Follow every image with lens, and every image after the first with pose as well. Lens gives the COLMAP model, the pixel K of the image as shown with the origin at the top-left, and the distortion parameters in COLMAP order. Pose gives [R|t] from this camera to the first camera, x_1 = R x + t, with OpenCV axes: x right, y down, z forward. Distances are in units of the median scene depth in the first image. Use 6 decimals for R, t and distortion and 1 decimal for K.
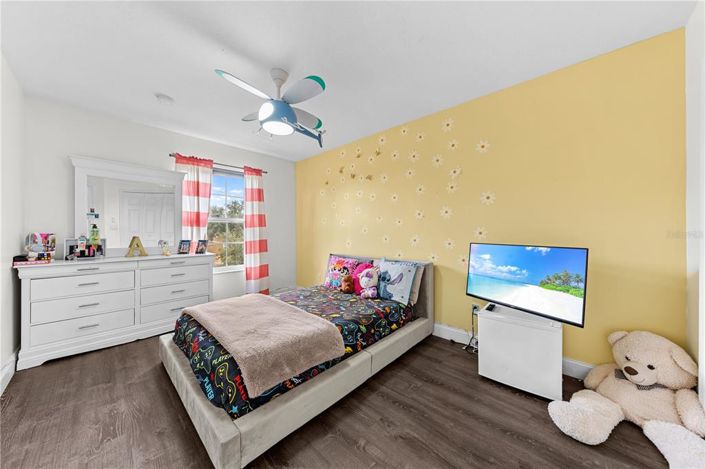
lens RADIAL K [[239.2, 0, 354.0], [0, 239.2, 232.1], [0, 0, 1]] dist [-0.000669, -0.000087]
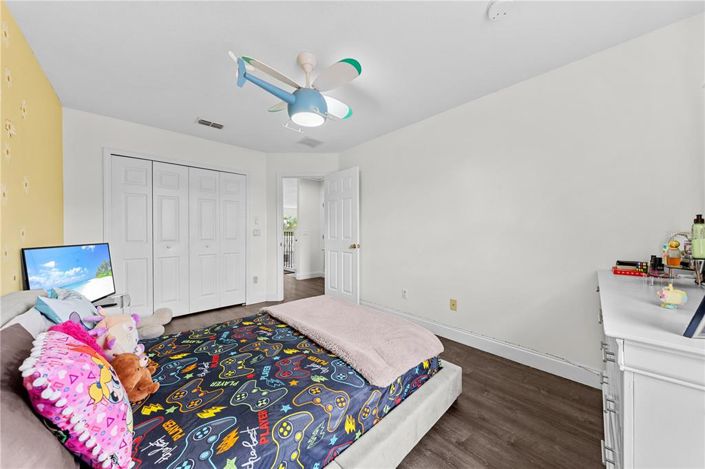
lens RADIAL K [[239.2, 0, 354.0], [0, 239.2, 232.1], [0, 0, 1]] dist [-0.000669, -0.000087]
pose [[-0.997517, 0.003452, 0.070343, -0.542804], [0.003394, 0.999994, -0.000944, 0.000248], [-0.070346, -0.000703, -0.997522, 1.858687]]
